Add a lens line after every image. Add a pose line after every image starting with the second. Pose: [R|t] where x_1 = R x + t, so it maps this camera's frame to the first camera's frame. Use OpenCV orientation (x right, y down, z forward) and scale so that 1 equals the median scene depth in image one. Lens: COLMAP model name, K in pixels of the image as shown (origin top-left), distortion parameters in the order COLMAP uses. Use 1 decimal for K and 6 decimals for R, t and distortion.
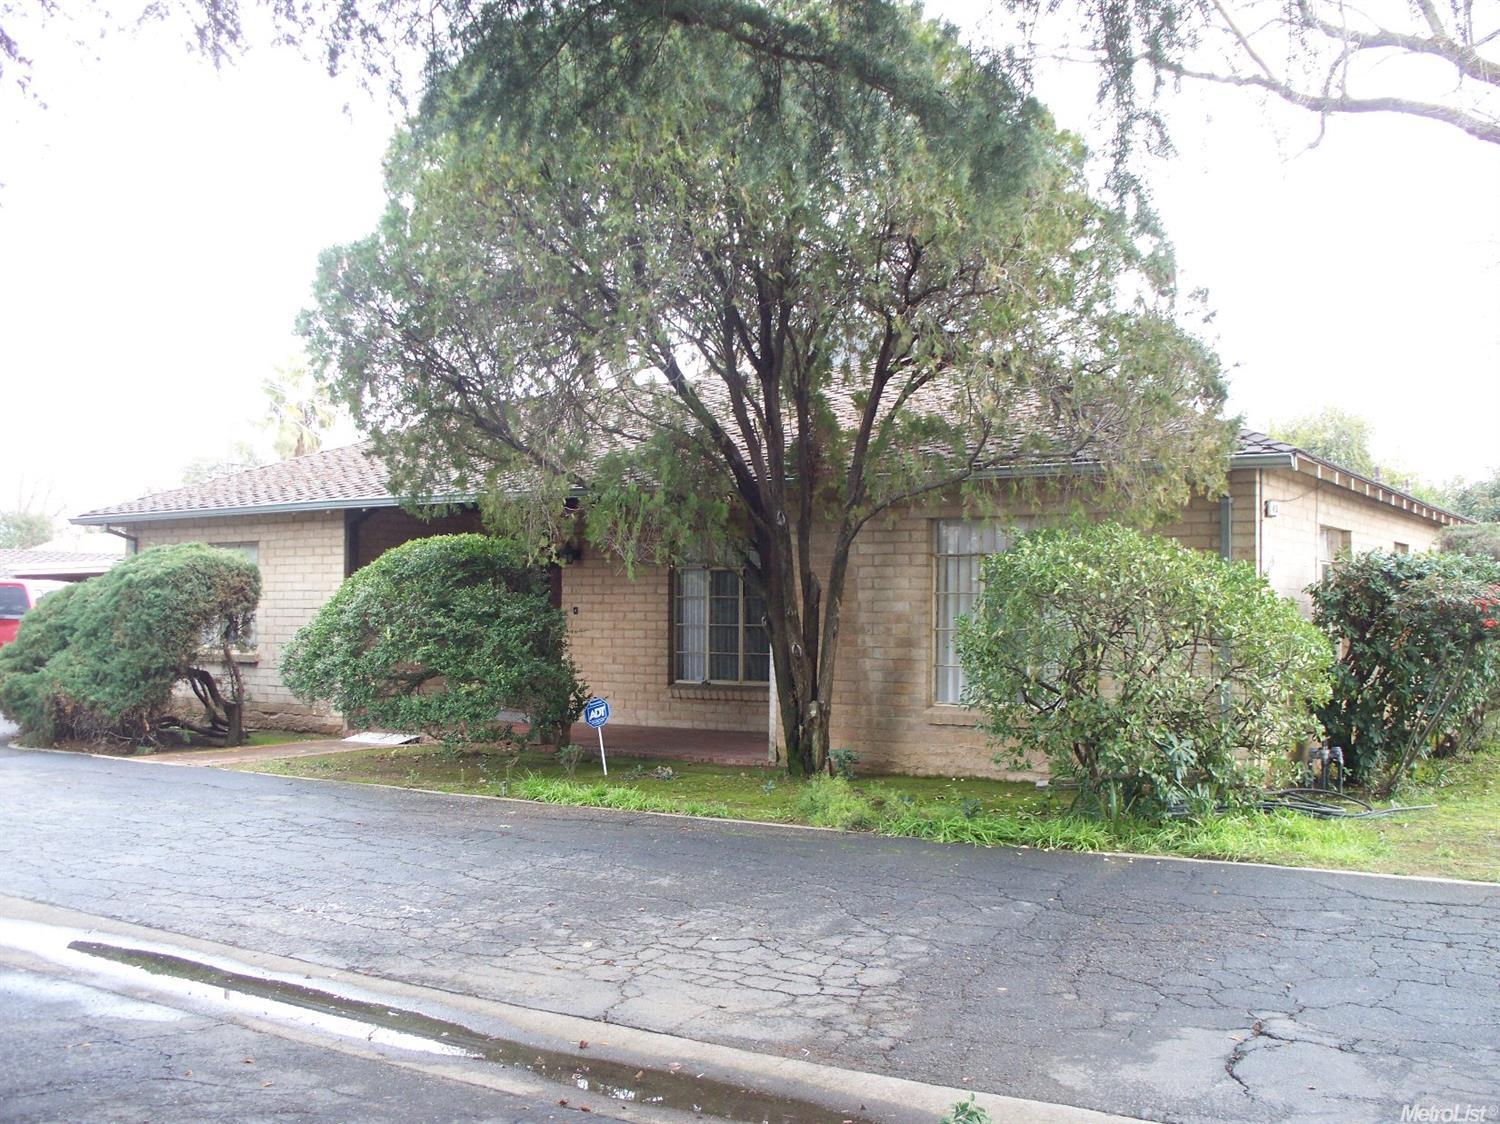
lens RADIAL K [[1571.2, 0, 749.6], [0, 1571.2, 564.3], [0, 0, 1]] dist [-0.007265, 0.000000]
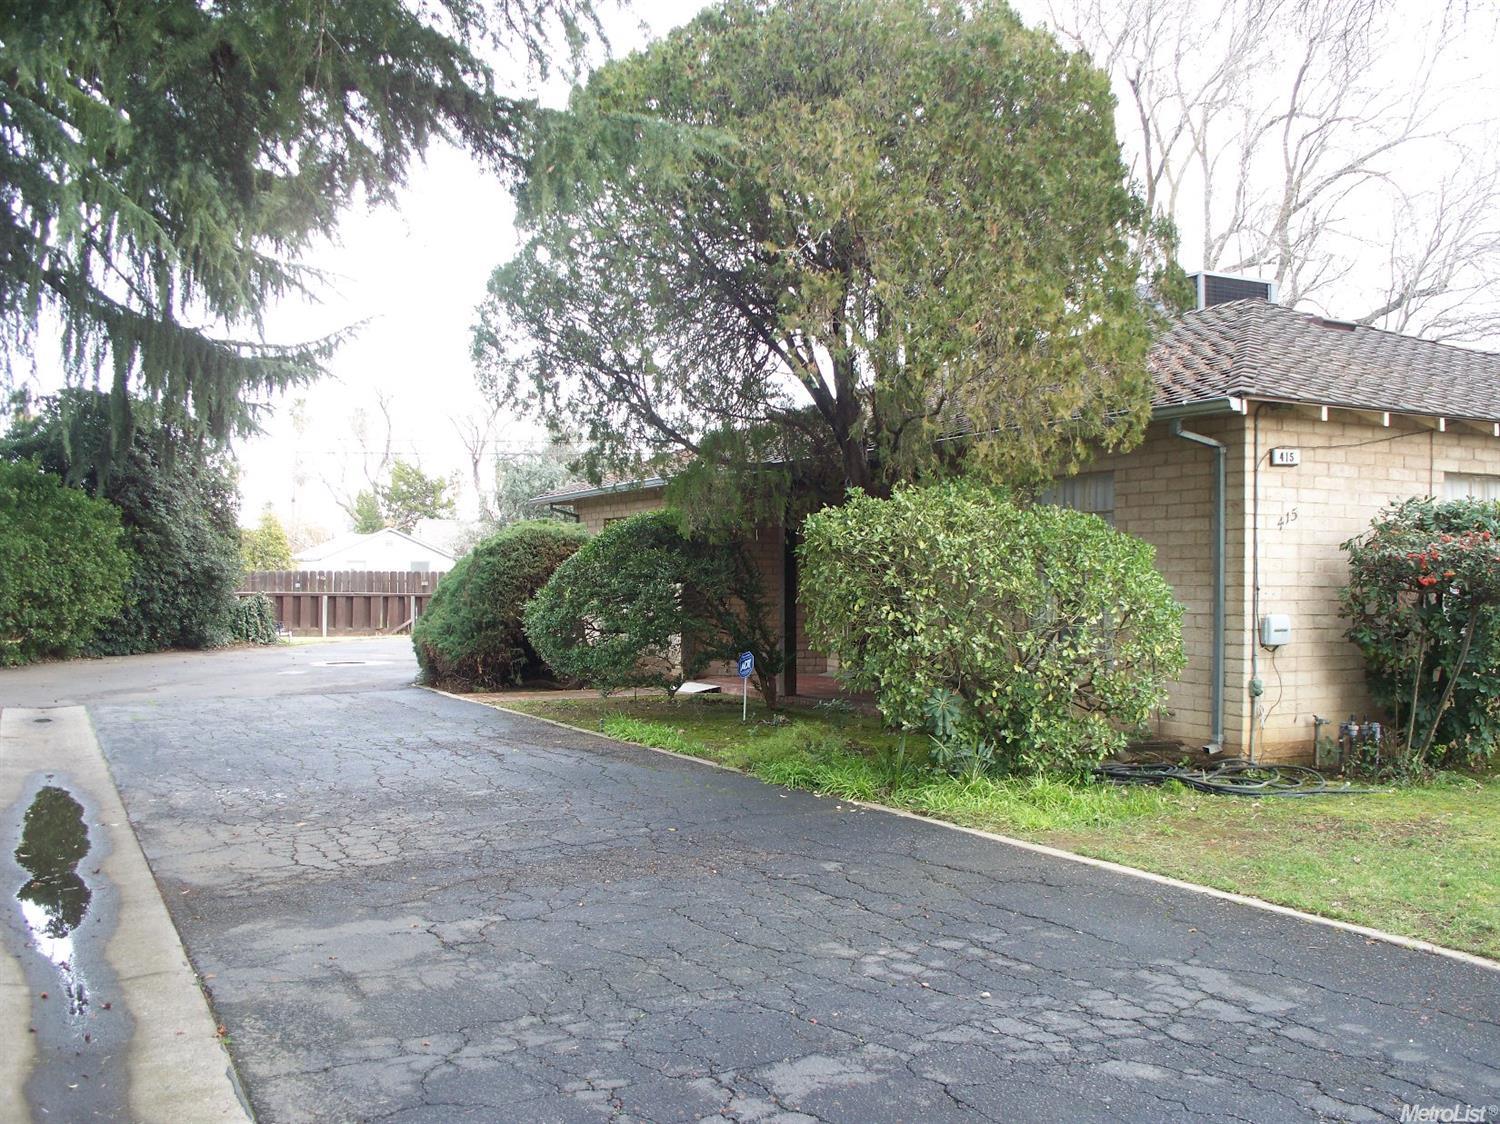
lens RADIAL K [[1571.2, 0, 750.2], [0, 1571.2, 564.0], [0, 0, 1]] dist [-0.007265, 0.000000]
pose [[0.869642, -0.006378, -0.493641, 0.398895], [0.015660, 0.999770, 0.014671, 0.006492], [0.493434, -0.020489, 0.869542, 0.045406]]
